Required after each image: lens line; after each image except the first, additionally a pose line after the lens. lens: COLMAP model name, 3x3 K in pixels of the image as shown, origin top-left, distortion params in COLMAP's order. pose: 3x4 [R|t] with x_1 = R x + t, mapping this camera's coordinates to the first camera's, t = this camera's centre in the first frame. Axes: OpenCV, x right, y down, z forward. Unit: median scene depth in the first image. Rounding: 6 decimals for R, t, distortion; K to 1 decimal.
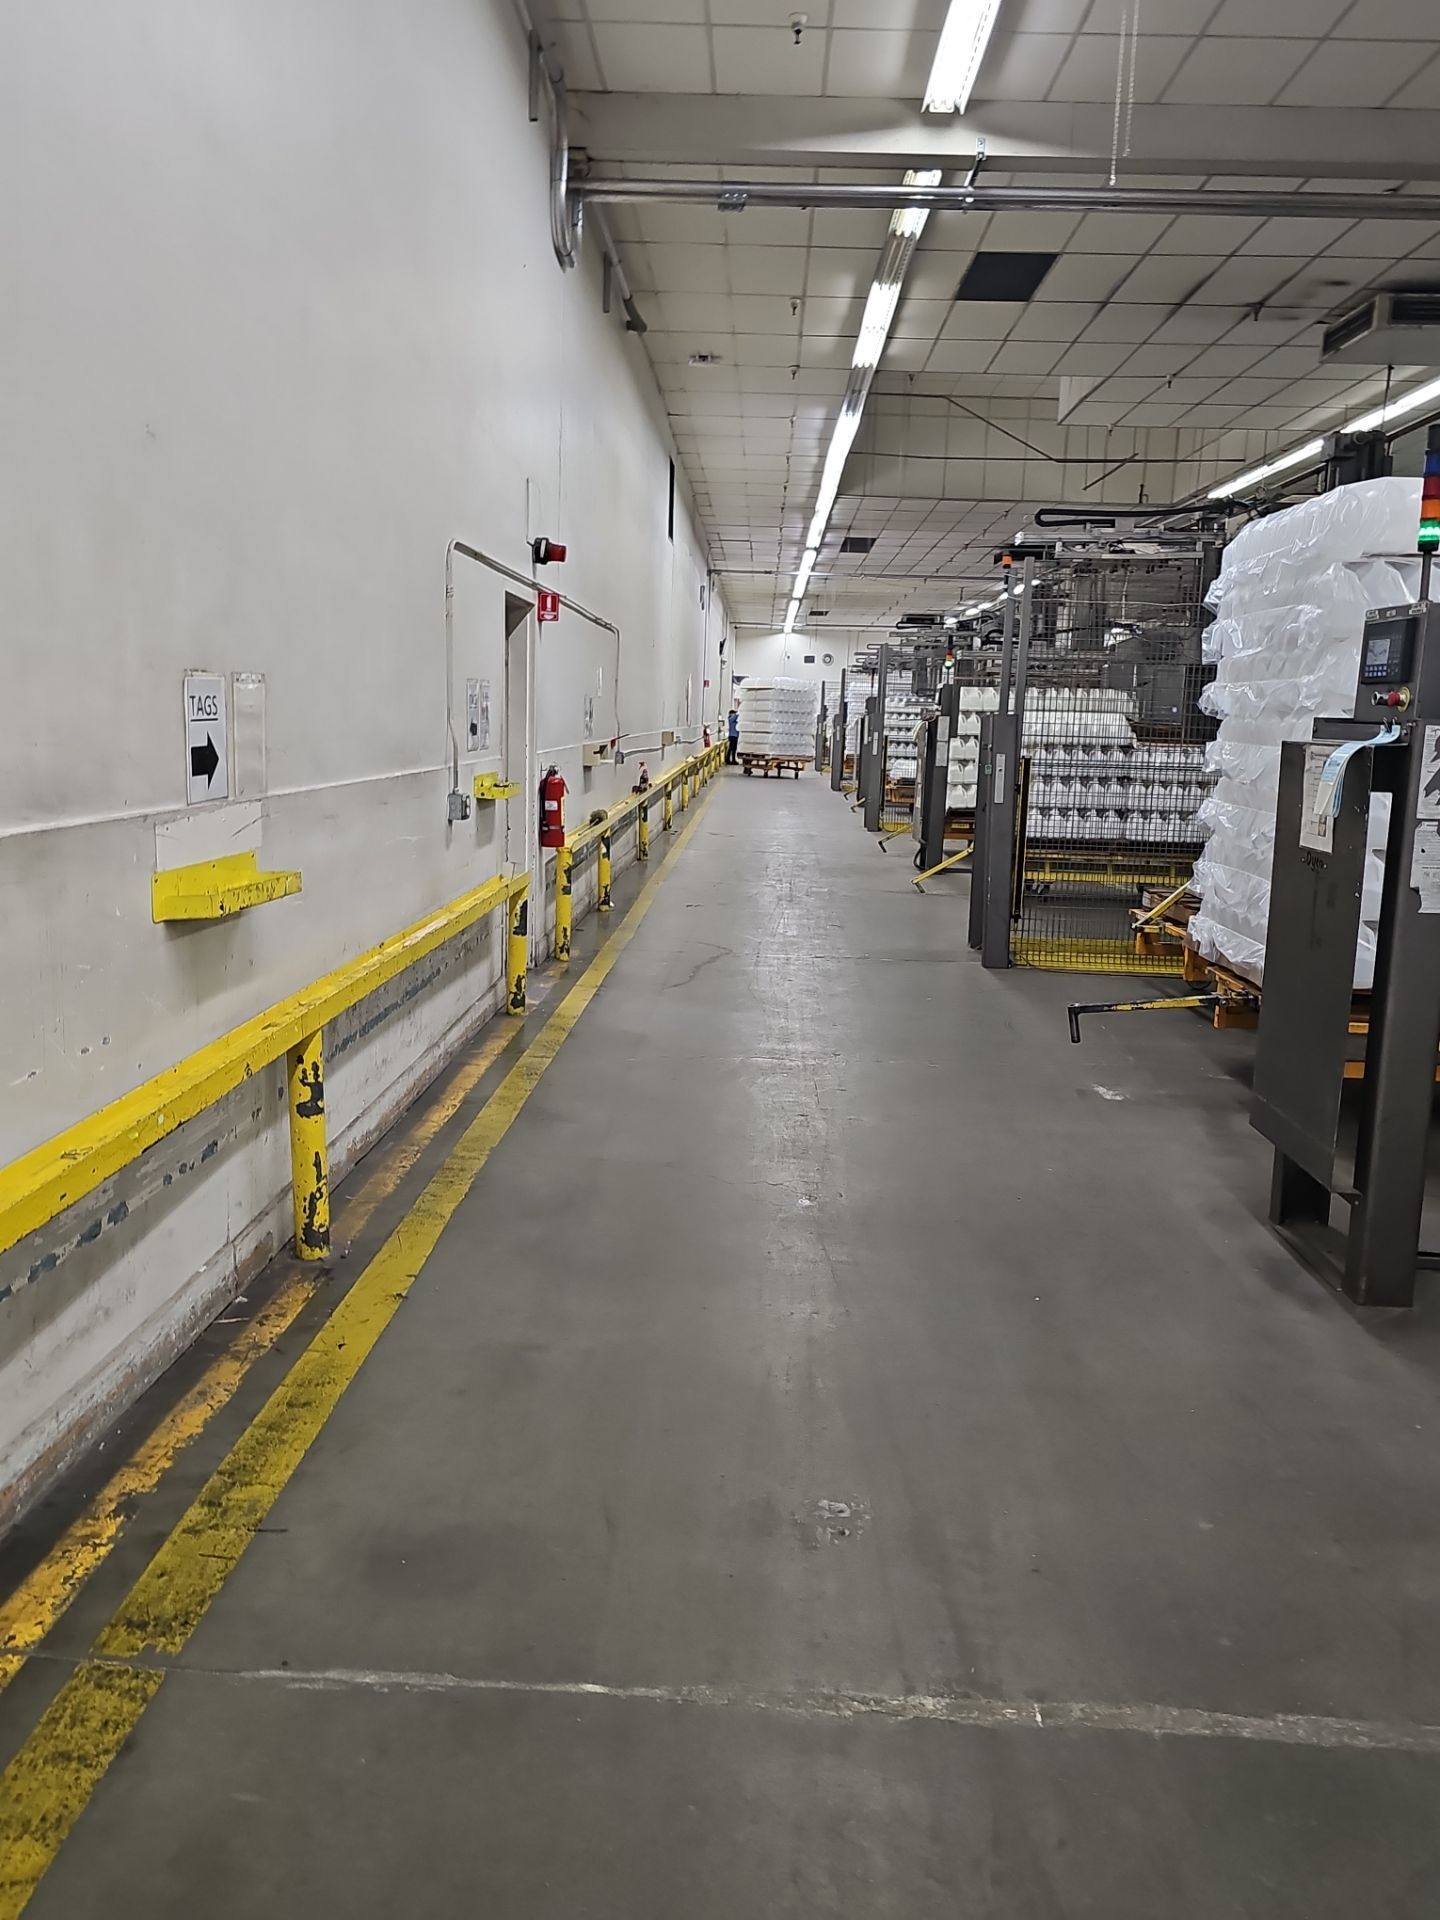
lens RADIAL K [[1466.9, 0, 717.1], [0, 1466.9, 925.1], [0, 0, 1]] dist [0.124674, -0.164369]
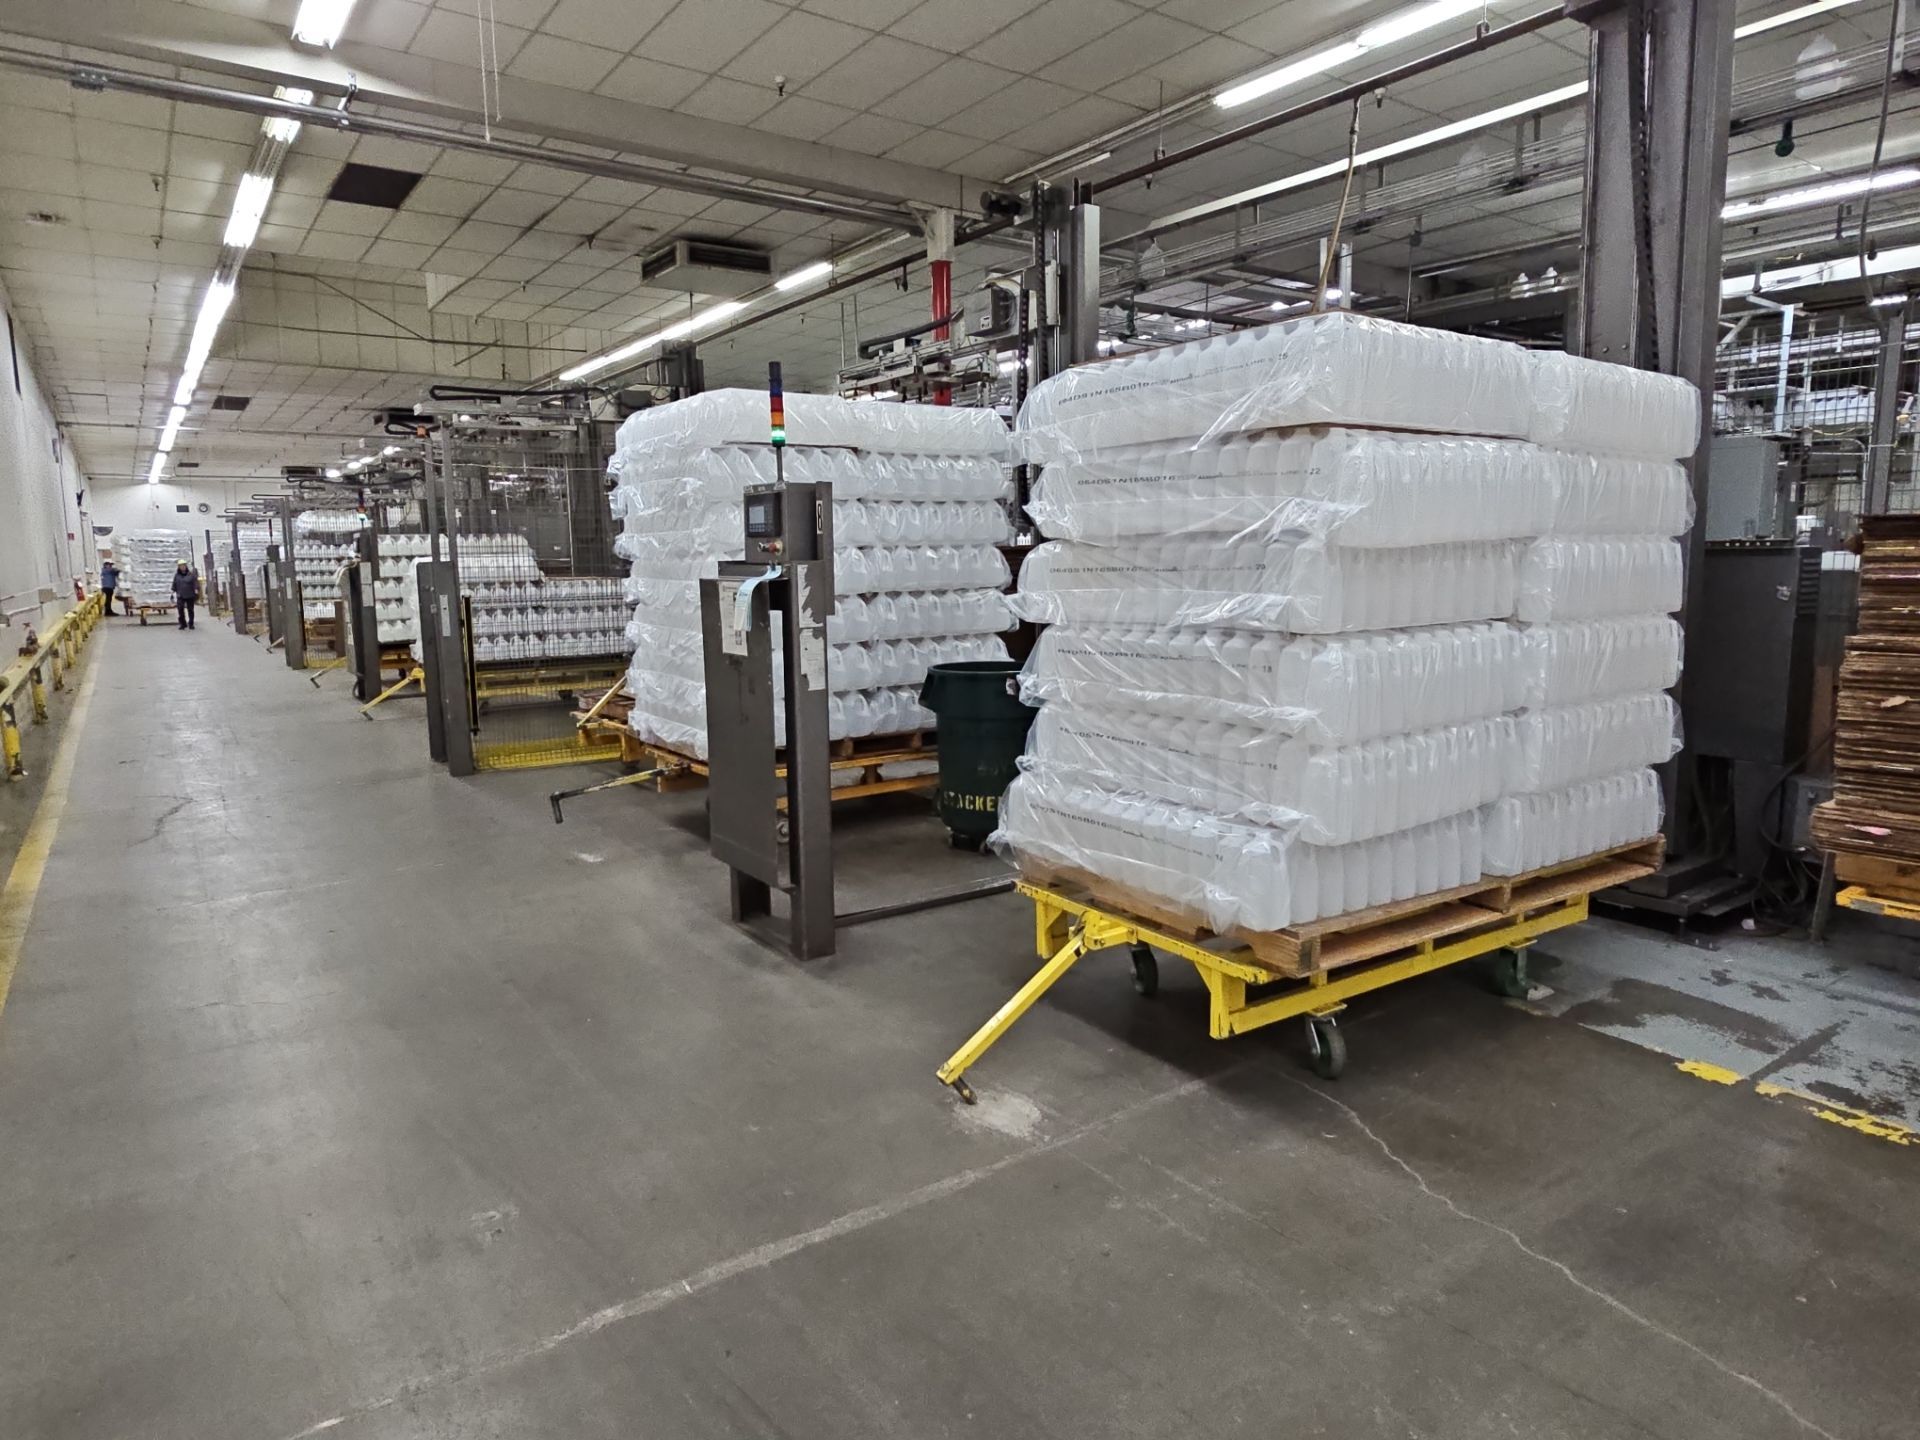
lens RADIAL K [[1274.9, 0, 971.7], [0, 1274.9, 722.2], [0, 0, 1]] dist [0.043555, -0.032092]
pose [[0.785274, -0.127858, 0.605803, -0.114624], [0.125190, 0.991024, 0.046883, -0.010934], [-0.606360, 0.039024, 0.794232, -0.067759]]
